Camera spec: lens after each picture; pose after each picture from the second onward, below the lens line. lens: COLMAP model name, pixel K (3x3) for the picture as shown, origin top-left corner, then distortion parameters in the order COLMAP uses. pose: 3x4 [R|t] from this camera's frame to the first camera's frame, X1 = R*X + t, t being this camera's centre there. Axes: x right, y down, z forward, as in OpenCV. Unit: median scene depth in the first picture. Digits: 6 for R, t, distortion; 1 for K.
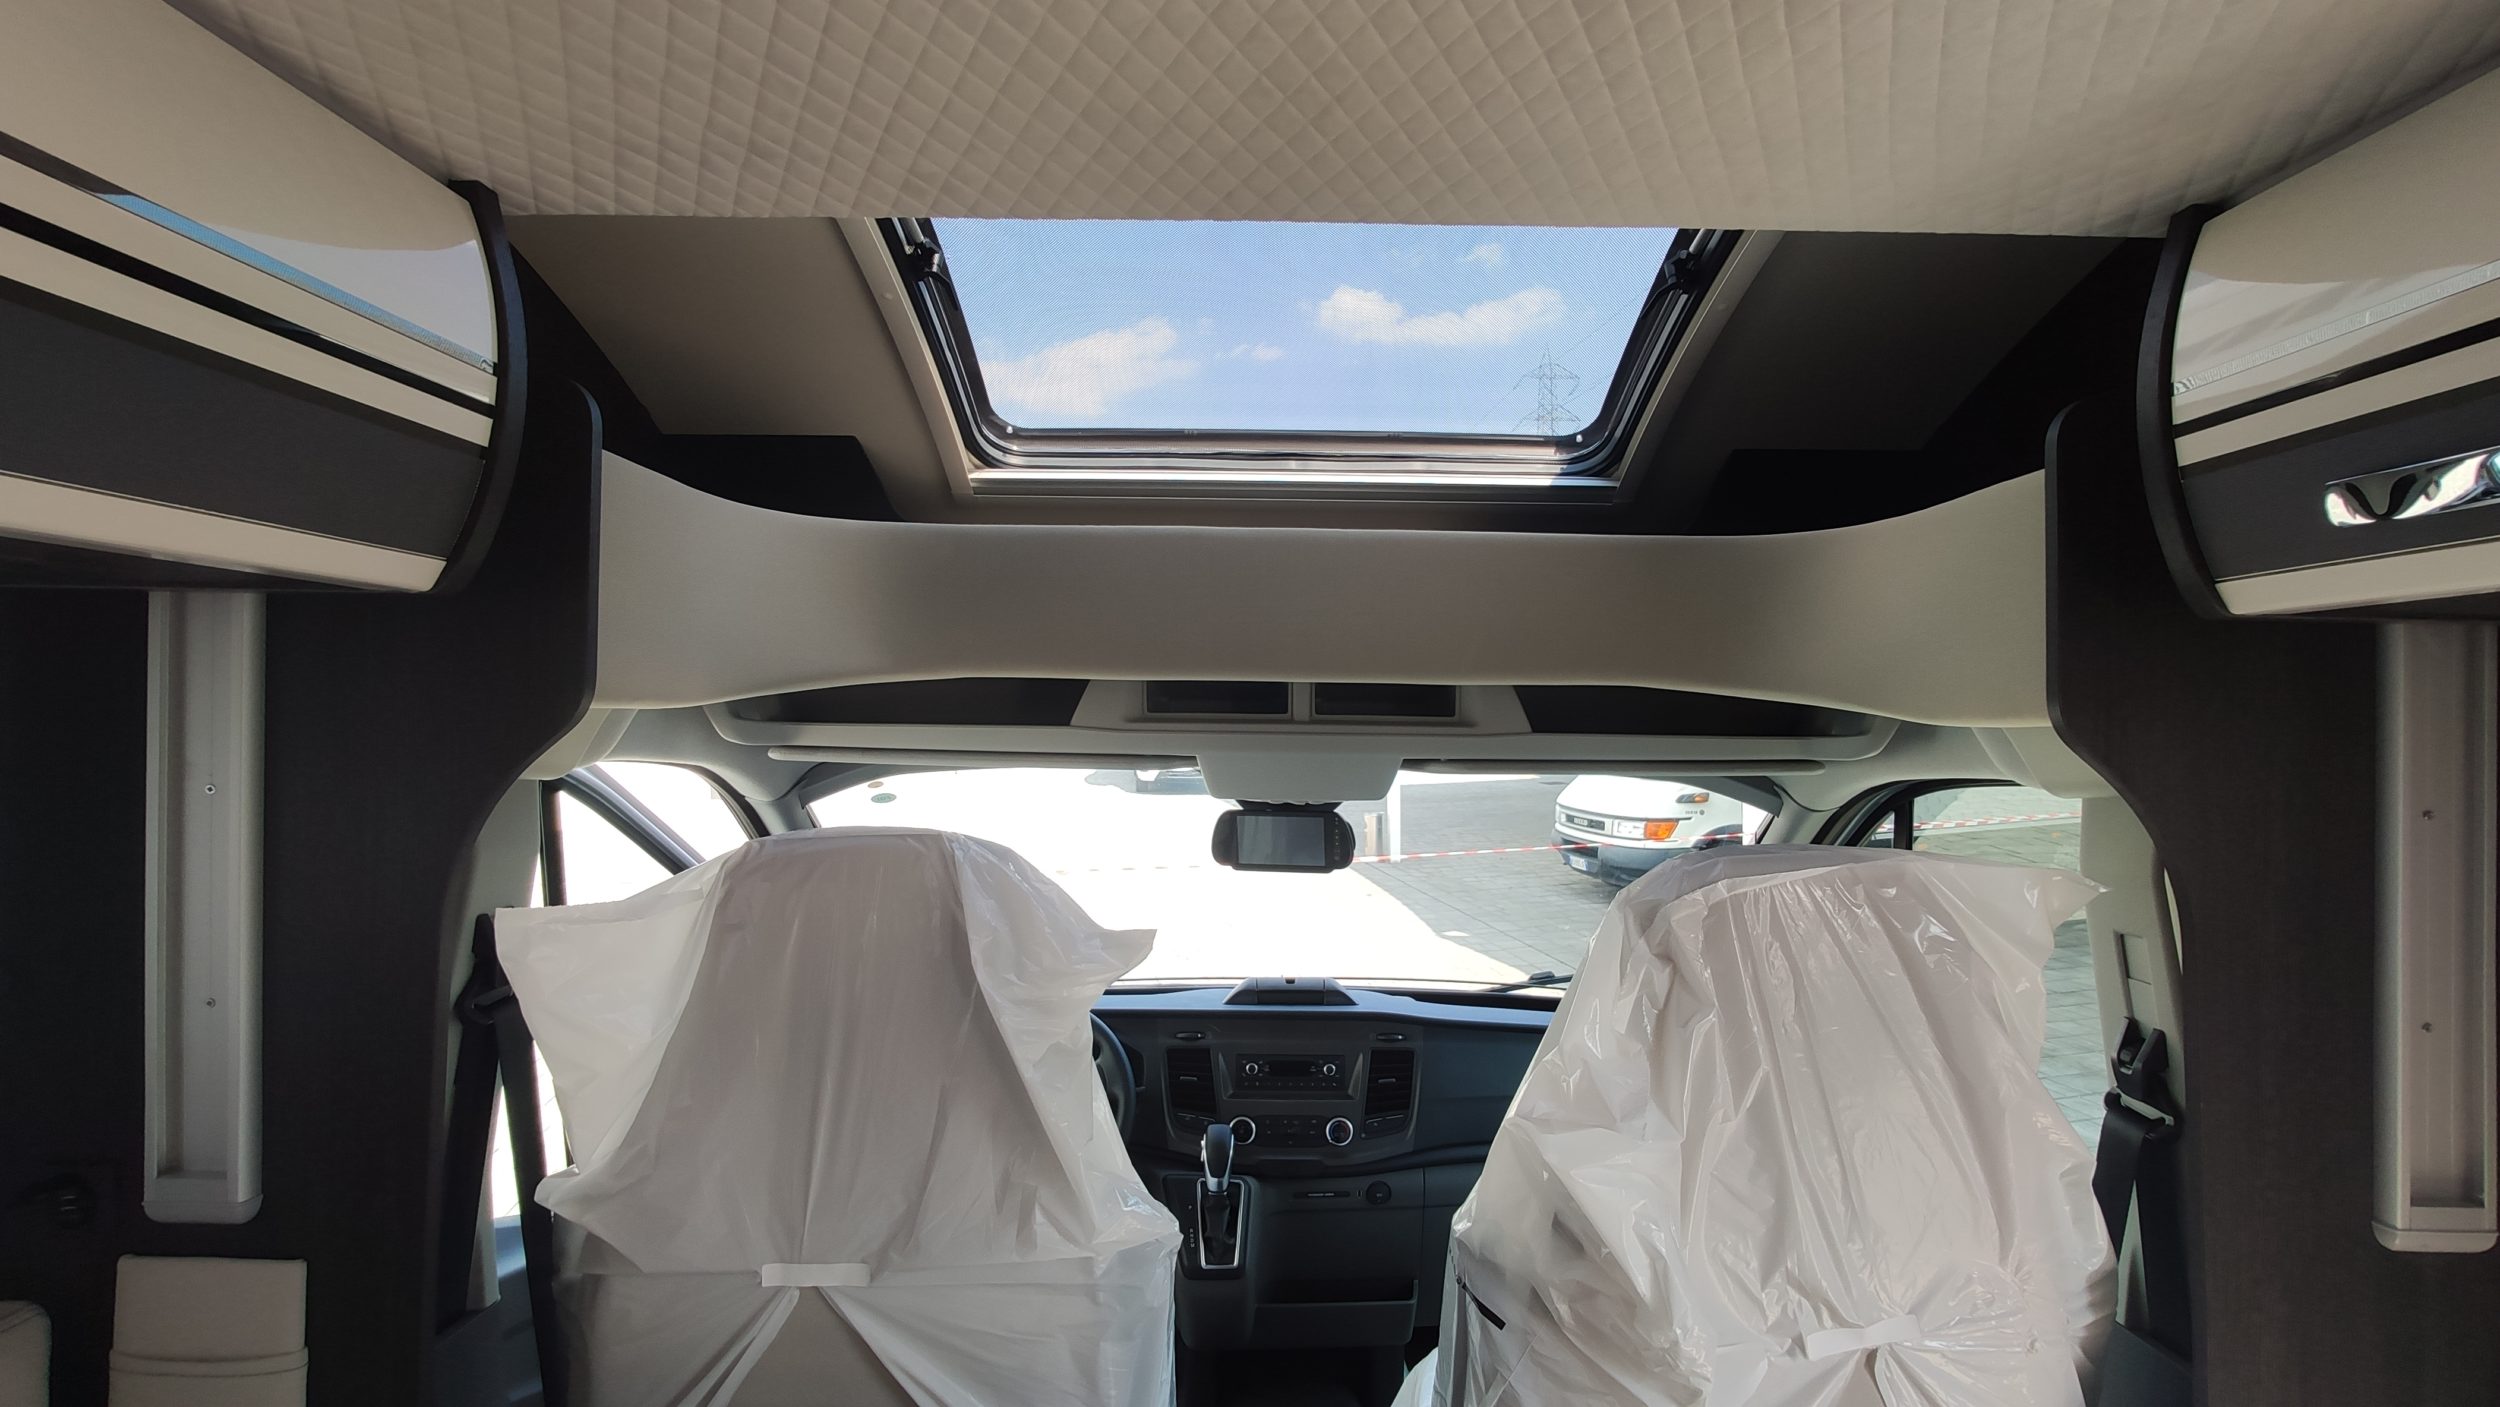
lens RADIAL K [[1079.9, 0, 1250.0], [0, 1079.9, 703.5], [0, 0, 1]] dist [-0.030539, 0.014801]
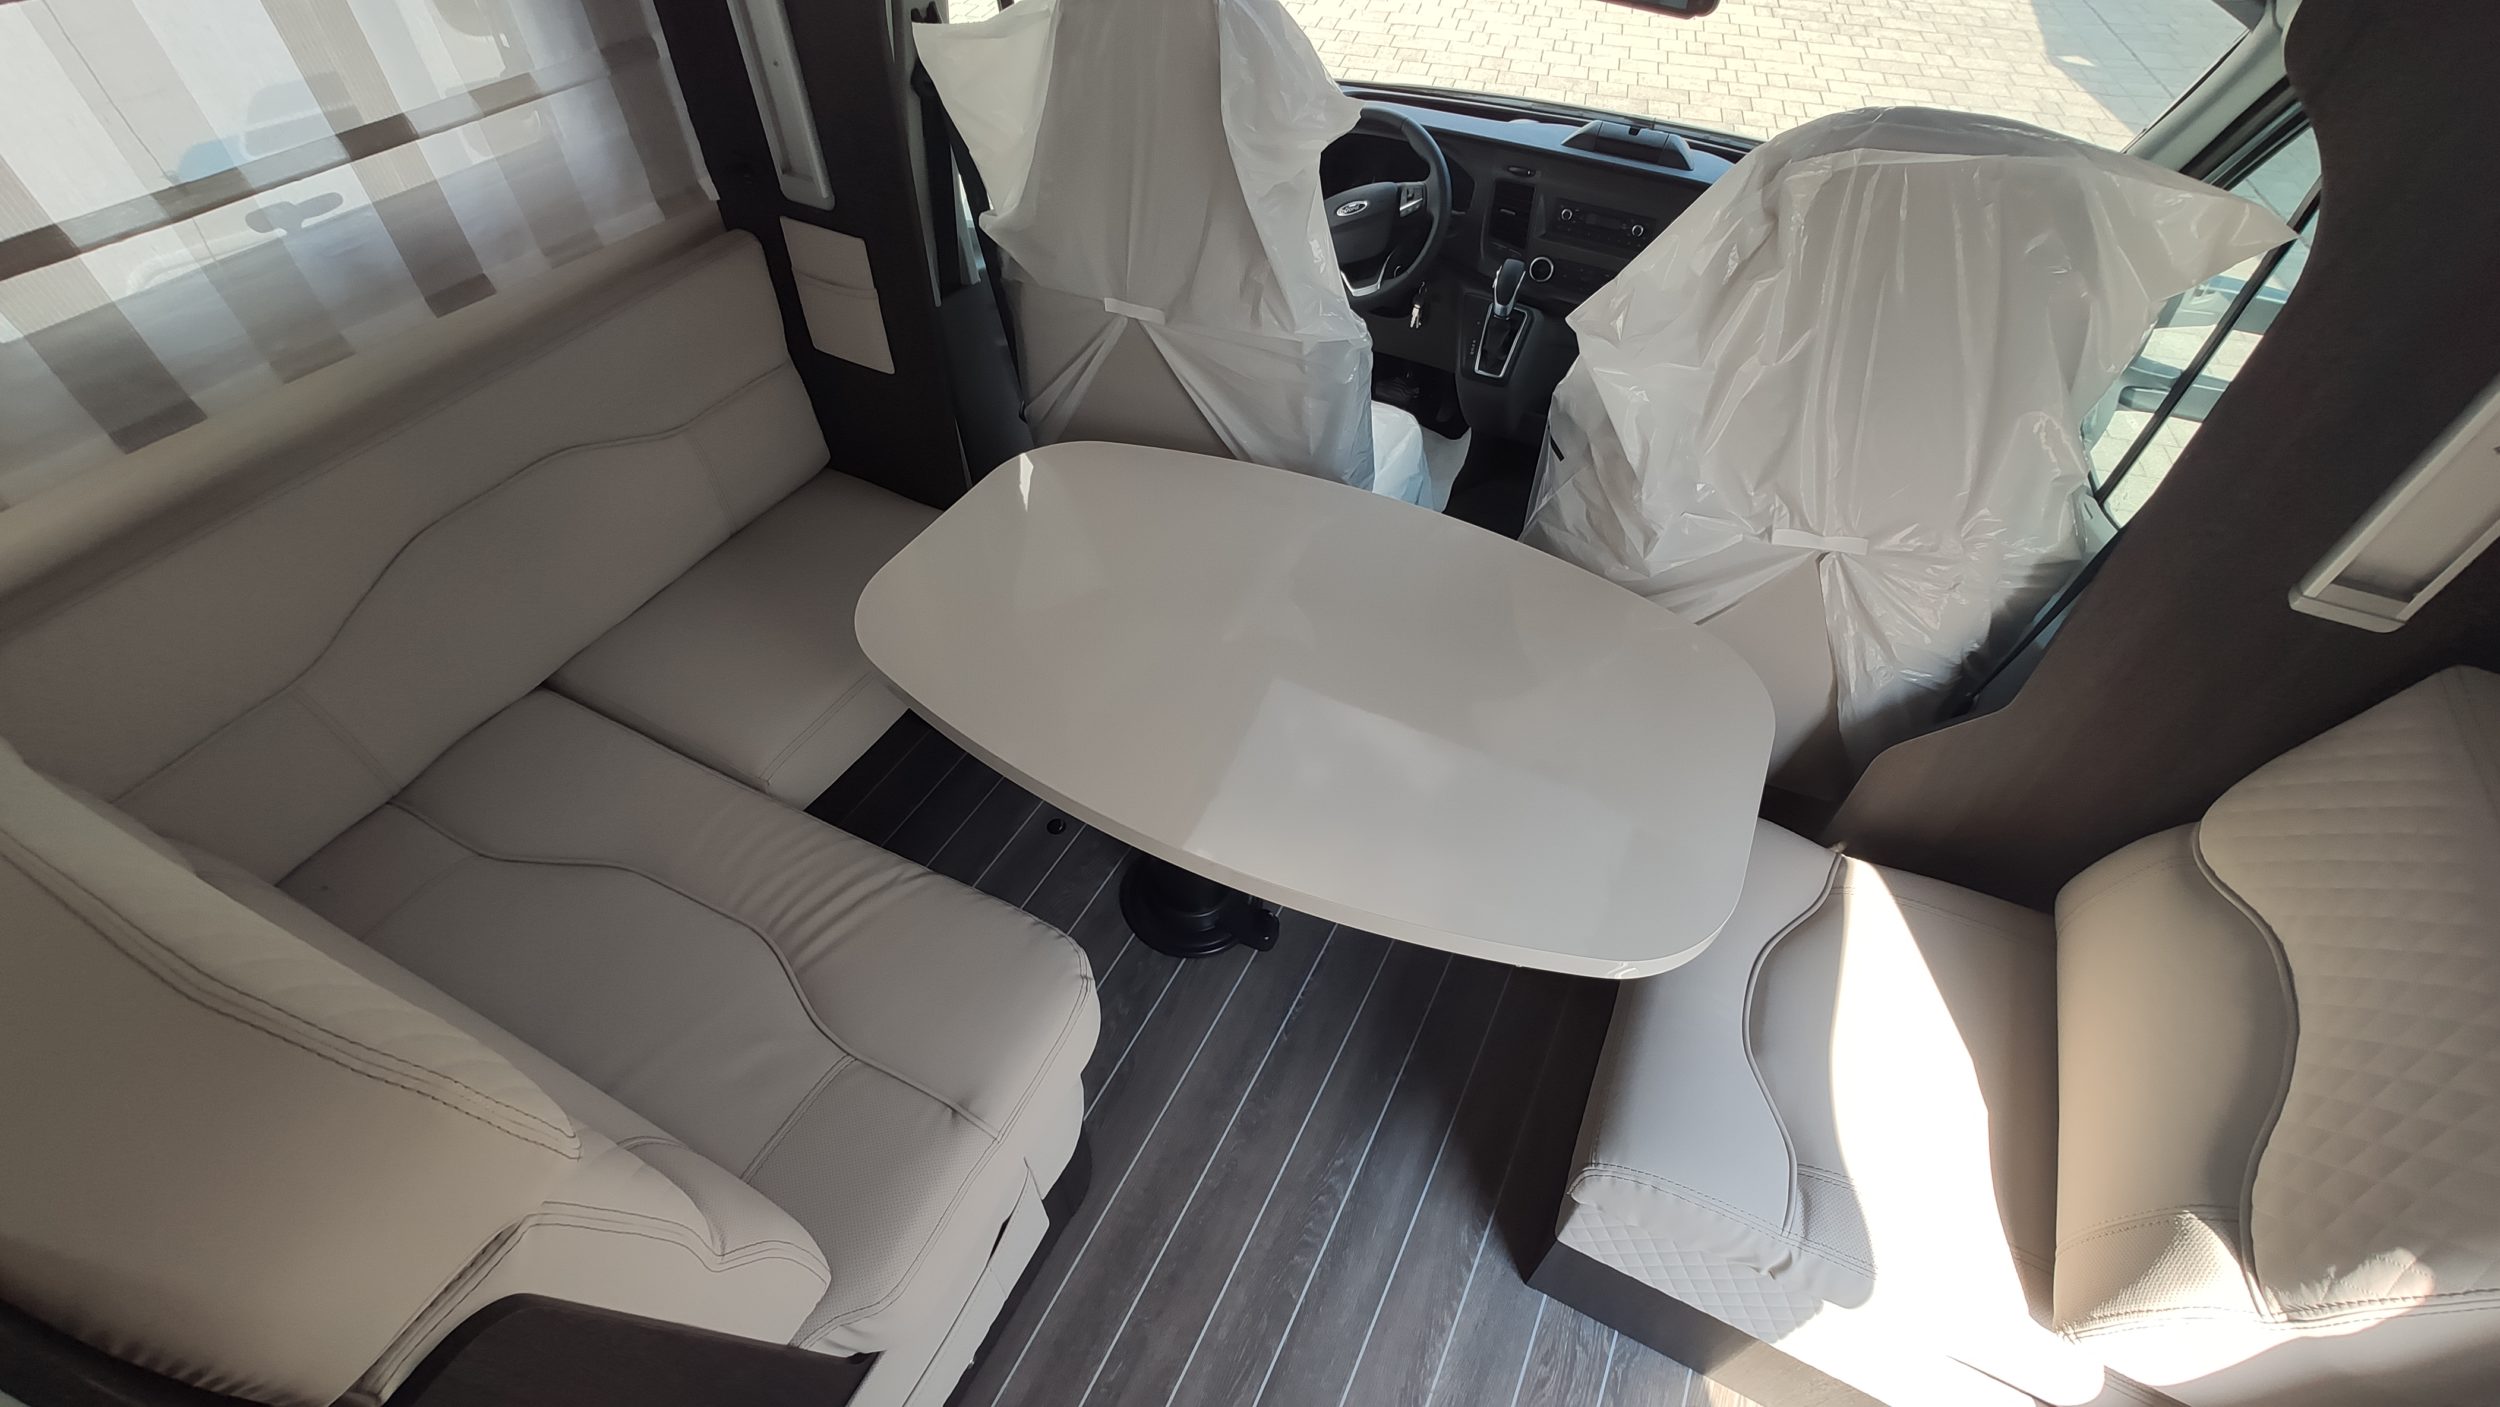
lens RADIAL K [[1079.4, 0, 1253.2], [0, 1079.4, 703.0], [0, 0, 1]] dist [-0.023820, 0.012445]
pose [[0.892044, 0.336610, -0.301581, 0.383483], [-0.010109, 0.681985, 0.731297, -0.203715], [0.451836, -0.649300, 0.611763, -0.223548]]
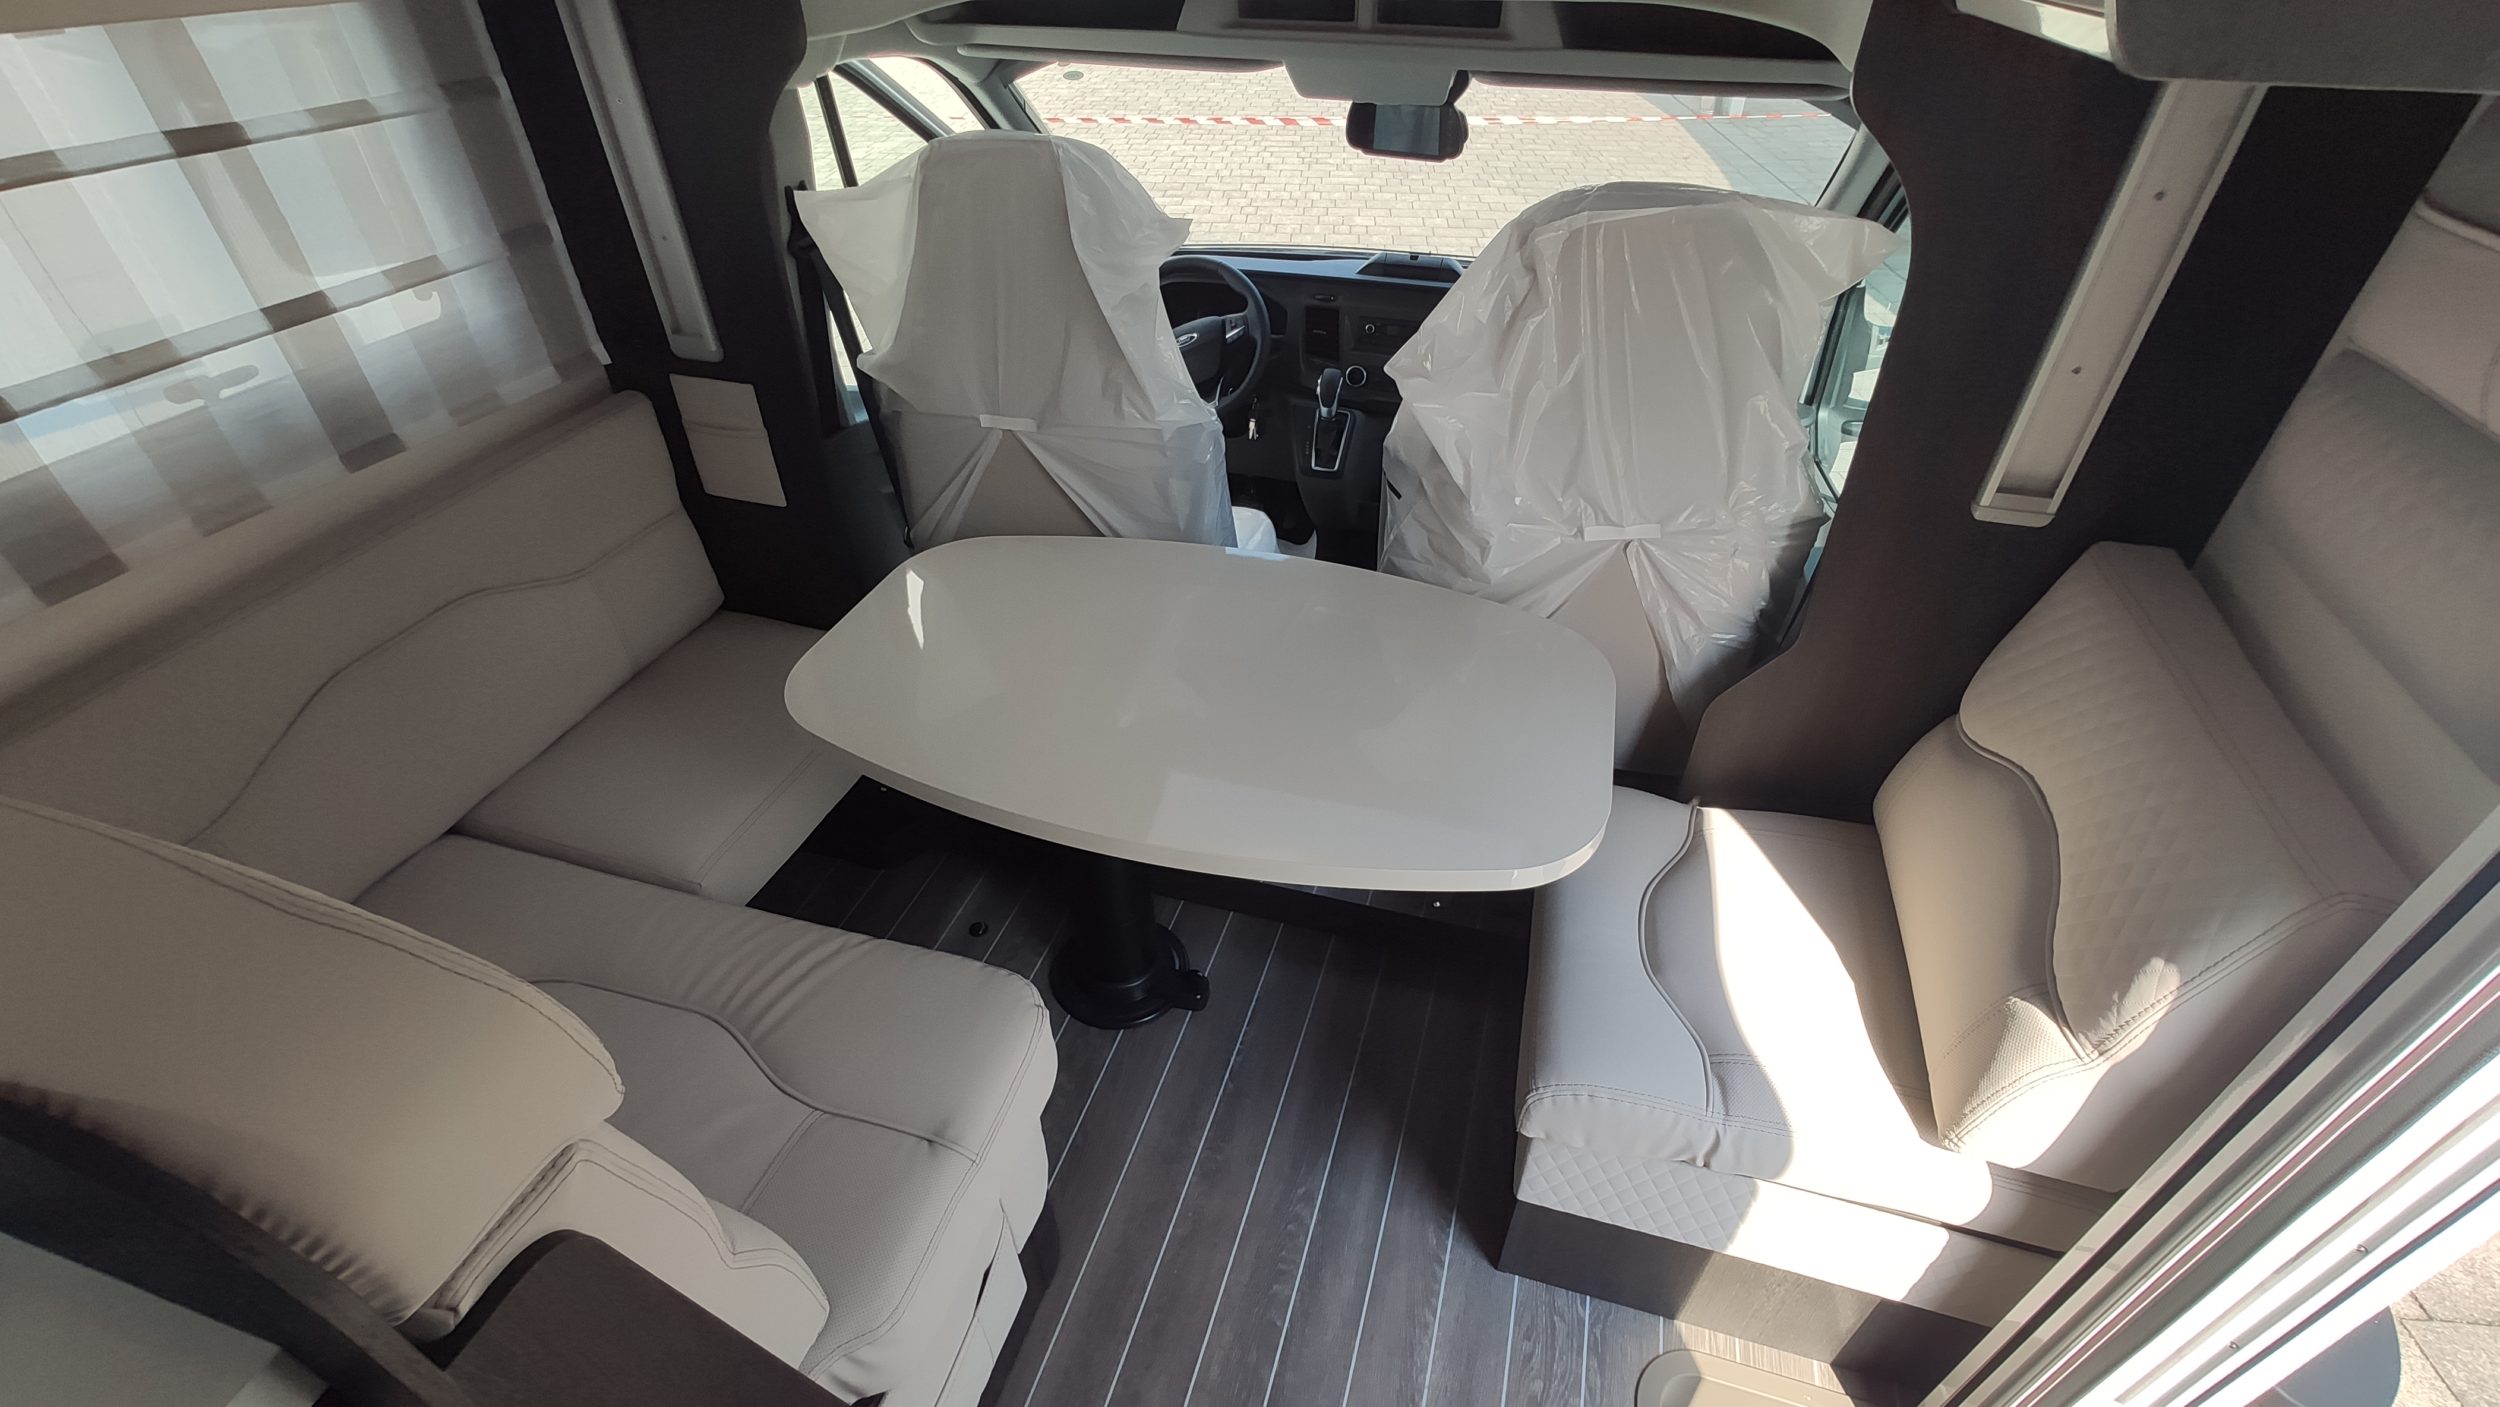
lens RADIAL K [[1079.9, 0, 1250.0], [0, 1079.9, 703.5], [0, 0, 1]] dist [-0.030539, 0.014801]
pose [[0.957423, 0.168623, -0.234325, 0.426107], [0.012011, 0.787715, 0.615923, -0.162161], [0.288440, -0.592513, 0.752151, -0.434697]]
